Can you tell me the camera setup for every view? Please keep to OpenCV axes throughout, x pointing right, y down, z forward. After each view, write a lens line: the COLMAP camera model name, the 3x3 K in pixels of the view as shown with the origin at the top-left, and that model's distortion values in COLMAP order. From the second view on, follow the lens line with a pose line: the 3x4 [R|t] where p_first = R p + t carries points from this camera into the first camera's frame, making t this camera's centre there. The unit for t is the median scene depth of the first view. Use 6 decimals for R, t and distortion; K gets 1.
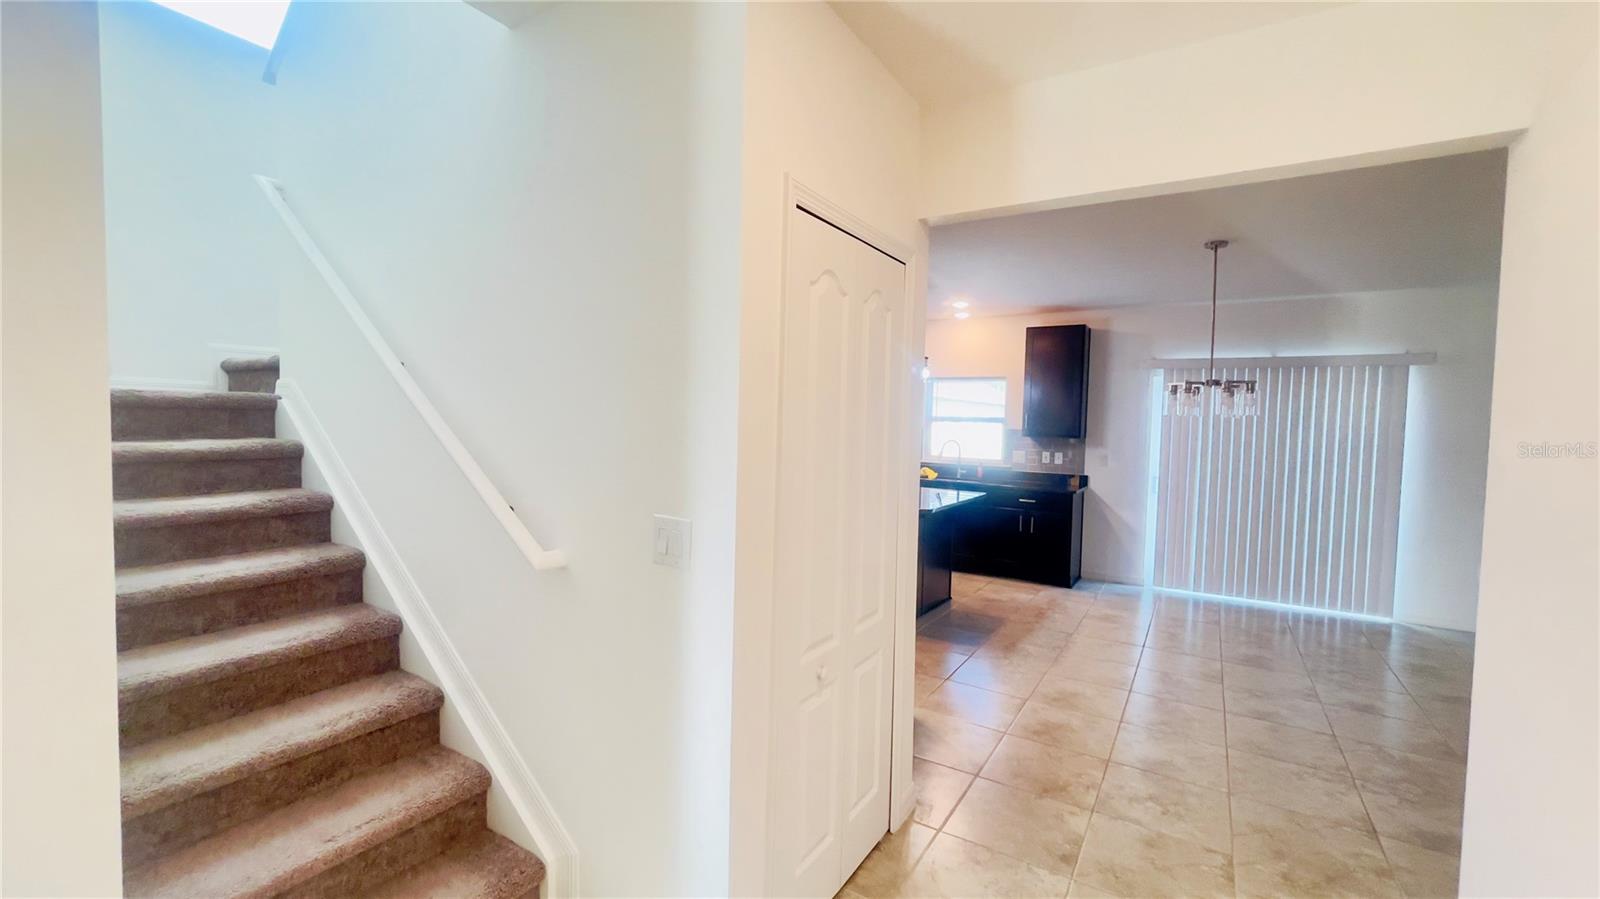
lens RADIAL K [[654.6, 0, 791.9], [0, 654.6, 447.8], [0, 0, 1]] dist [-0.001234, -0.000013]
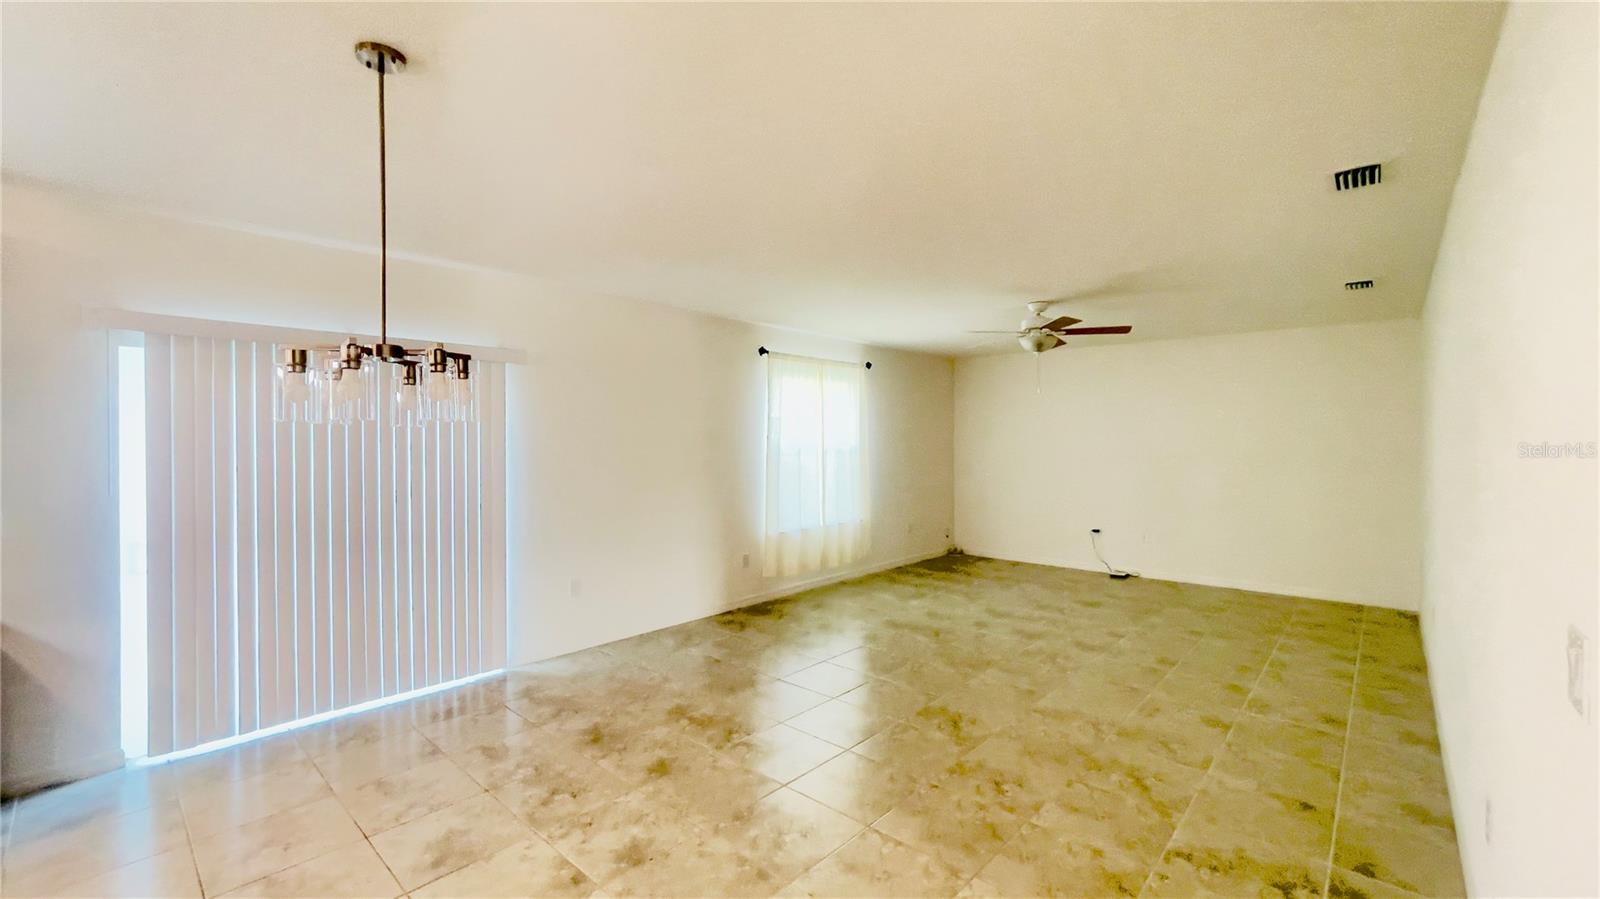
lens RADIAL K [[656.3, 0, 789.6], [0, 656.3, 445.7], [0, 0, 1]] dist [0.006307, -0.000241]
pose [[0.182290, -0.034024, 0.982656, 0.143595], [0.047535, 0.998537, 0.025756, -0.019106], [-0.982095, 0.042015, 0.183641, 0.401616]]
